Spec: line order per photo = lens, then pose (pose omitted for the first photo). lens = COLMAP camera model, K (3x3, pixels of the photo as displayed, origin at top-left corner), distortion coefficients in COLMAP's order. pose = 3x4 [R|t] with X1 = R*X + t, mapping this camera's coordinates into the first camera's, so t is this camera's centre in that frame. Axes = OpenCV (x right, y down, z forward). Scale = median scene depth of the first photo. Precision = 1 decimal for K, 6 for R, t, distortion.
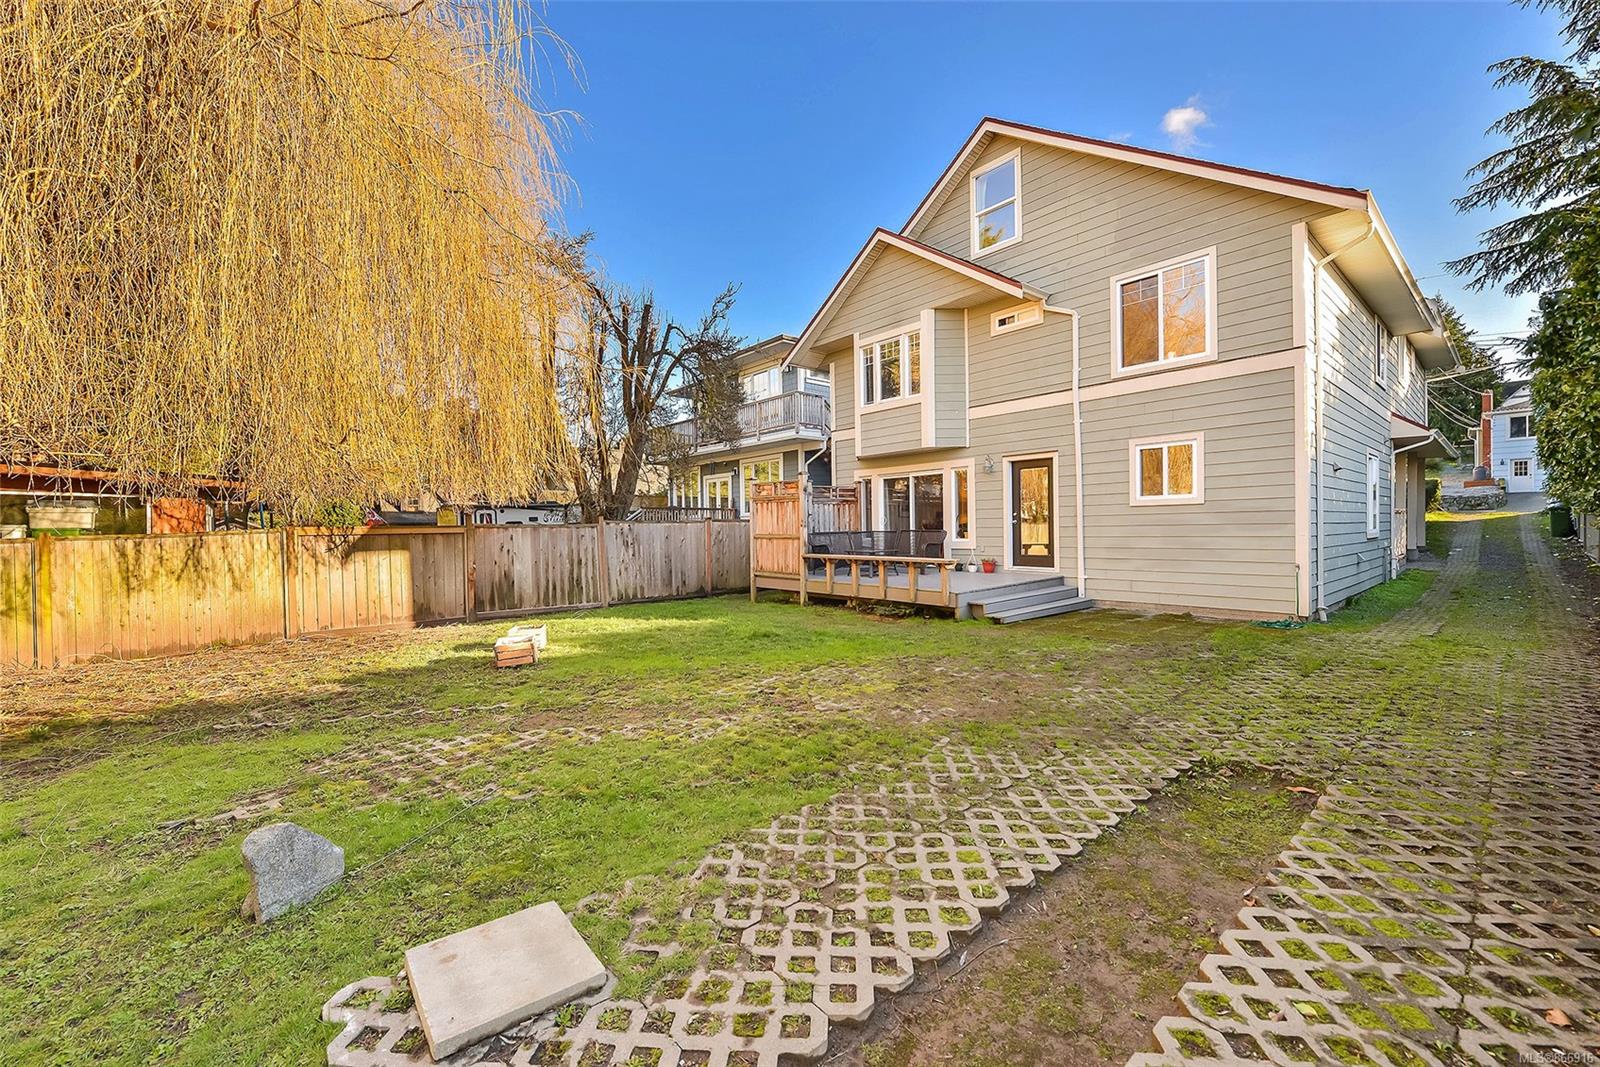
lens RADIAL K [[637.8, 0, 802.0], [0, 637.8, 537.1], [0, 0, 1]] dist [-0.001233, -0.000105]
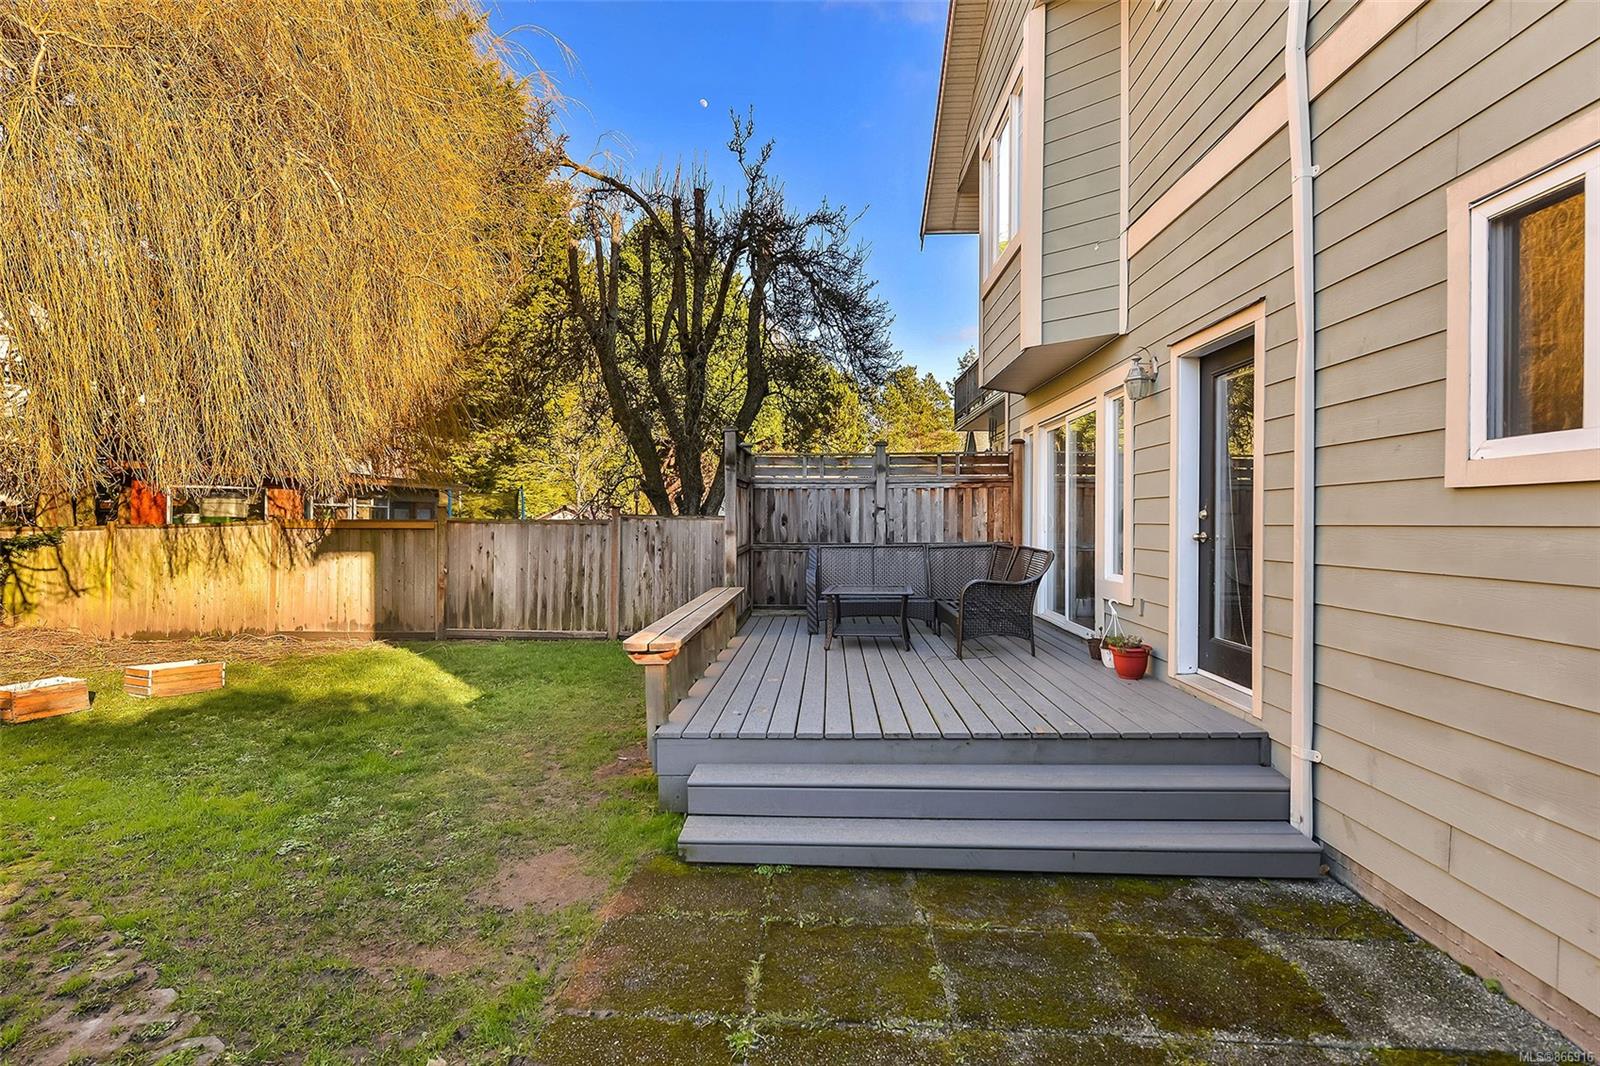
lens RADIAL K [[787.9, 0, 798.4], [0, 787.9, 523.0], [0, 0, 1]] dist [0.000380, 0.000034]
pose [[0.726296, 0.021141, -0.687057, 0.500622], [-0.025978, 0.999657, 0.003298, -0.029579], [0.686891, 0.015453, 0.726596, 0.599219]]
